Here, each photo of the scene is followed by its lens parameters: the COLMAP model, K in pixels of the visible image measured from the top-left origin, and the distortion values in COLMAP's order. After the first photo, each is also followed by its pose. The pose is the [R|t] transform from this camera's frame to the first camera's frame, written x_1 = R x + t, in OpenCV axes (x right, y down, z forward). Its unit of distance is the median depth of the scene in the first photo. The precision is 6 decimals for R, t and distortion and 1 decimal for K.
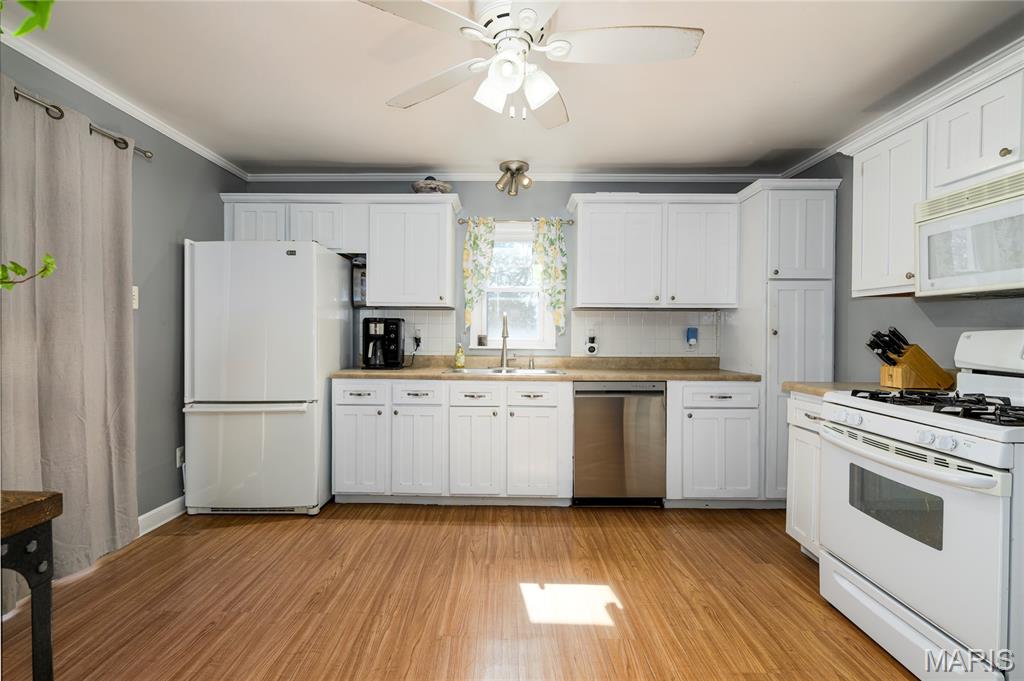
lens RADIAL K [[459.8, 0, 495.0], [0, 459.8, 338.5], [0, 0, 1]] dist [0.000523, 0.000213]
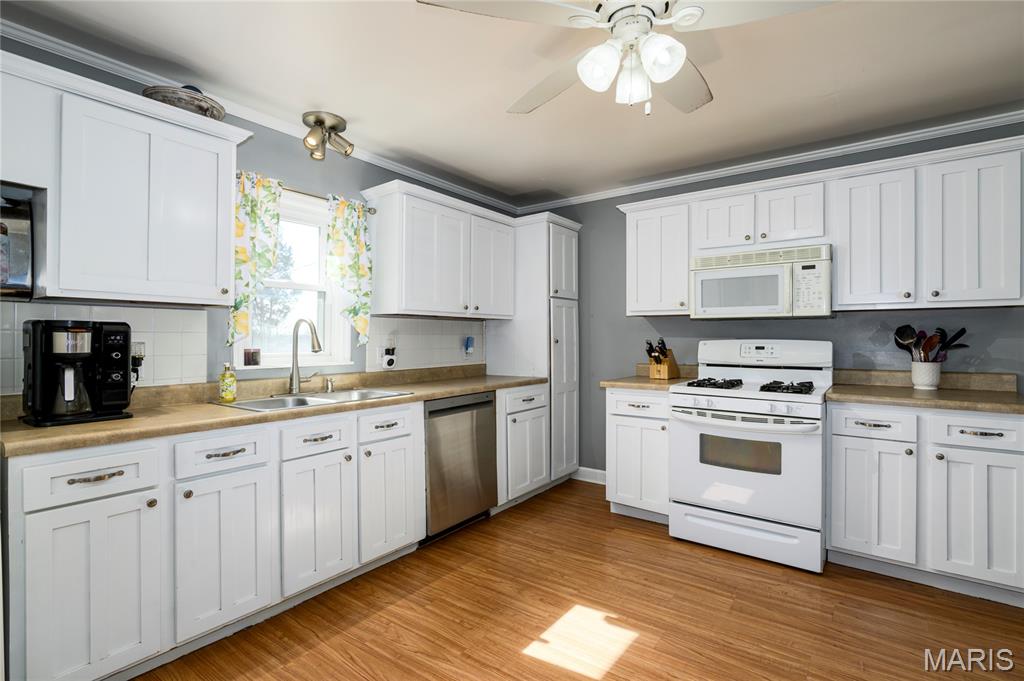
lens RADIAL K [[468.8, 0, 510.4], [0, 468.8, 339.0], [0, 0, 1]] dist [-0.000054, -0.001597]
pose [[0.594976, -0.008661, 0.803697, -0.435942], [0.016766, 0.999858, -0.001637, -0.018329], [-0.803569, 0.014449, 0.595037, 0.350911]]
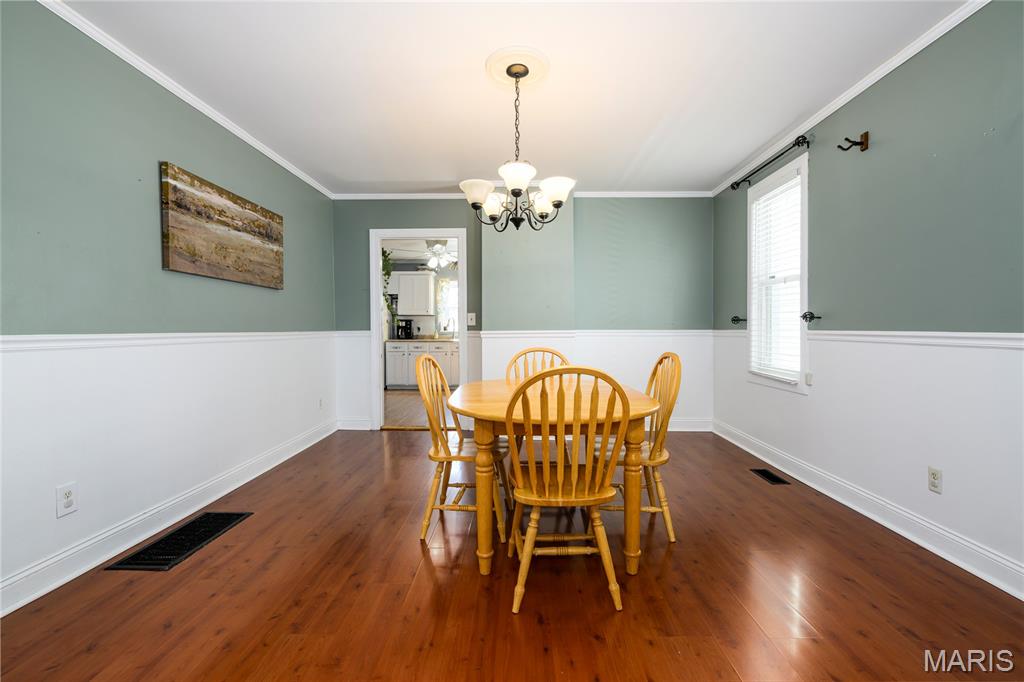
lens RADIAL K [[459.8, 0, 517.6], [0, 459.8, 339.6], [0, 0, 1]] dist [0.000523, 0.000213]
pose [[0.999932, -0.005405, 0.010342, 0.400421], [0.005296, 0.999930, 0.010557, 0.048543], [-0.010398, -0.010501, 0.999891, -1.753914]]
